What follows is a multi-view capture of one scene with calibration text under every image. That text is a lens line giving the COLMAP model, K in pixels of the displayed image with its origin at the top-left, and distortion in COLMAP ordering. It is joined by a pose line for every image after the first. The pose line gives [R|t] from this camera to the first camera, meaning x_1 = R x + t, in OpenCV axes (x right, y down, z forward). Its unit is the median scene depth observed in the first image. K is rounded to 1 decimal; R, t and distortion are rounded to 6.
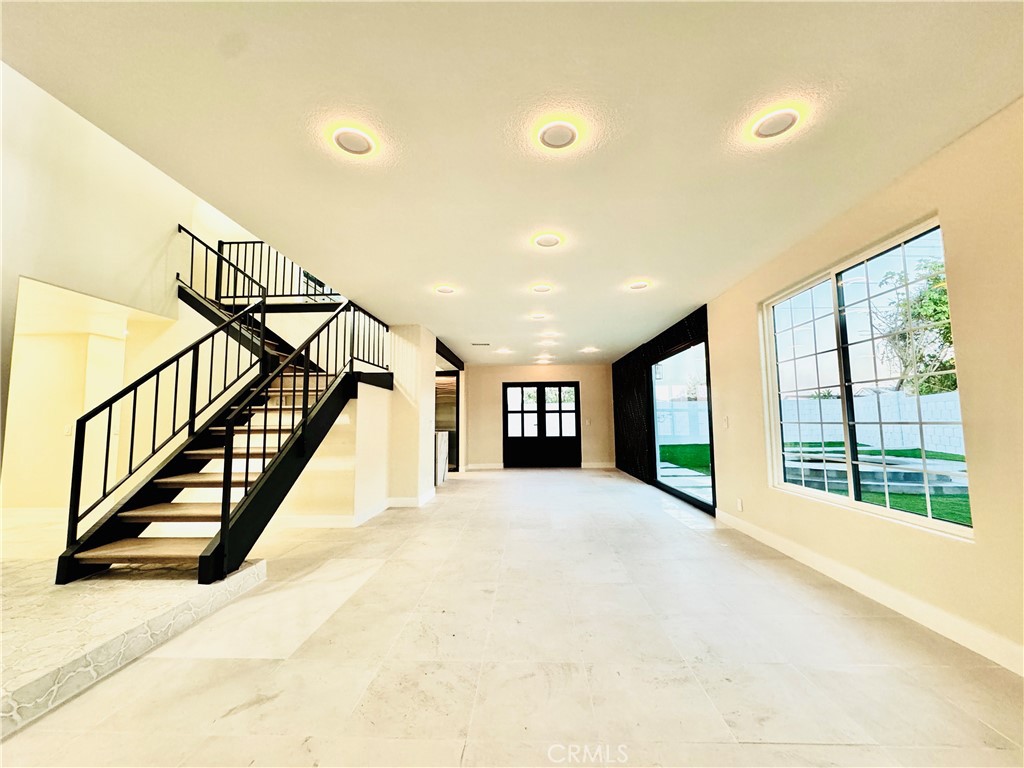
lens RADIAL K [[411.9, 0, 515.3], [0, 411.9, 385.1], [0, 0, 1]] dist [-0.002171, -0.000079]
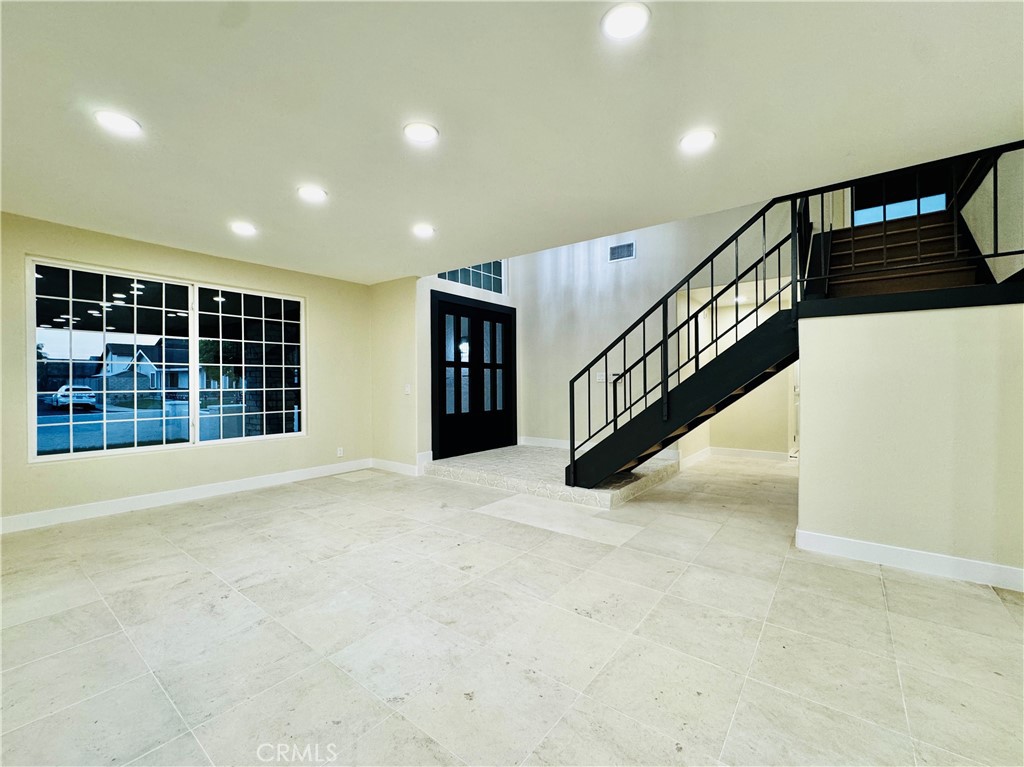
lens RADIAL K [[432.8, 0, 511.6], [0, 432.8, 376.1], [0, 0, 1]] dist [-0.002206, -0.000125]
pose [[-0.587858, 0.004902, -0.808949, 0.777803], [0.083803, 0.994971, -0.054869, 0.149438], [0.804612, -0.100048, -0.585312, 1.977546]]
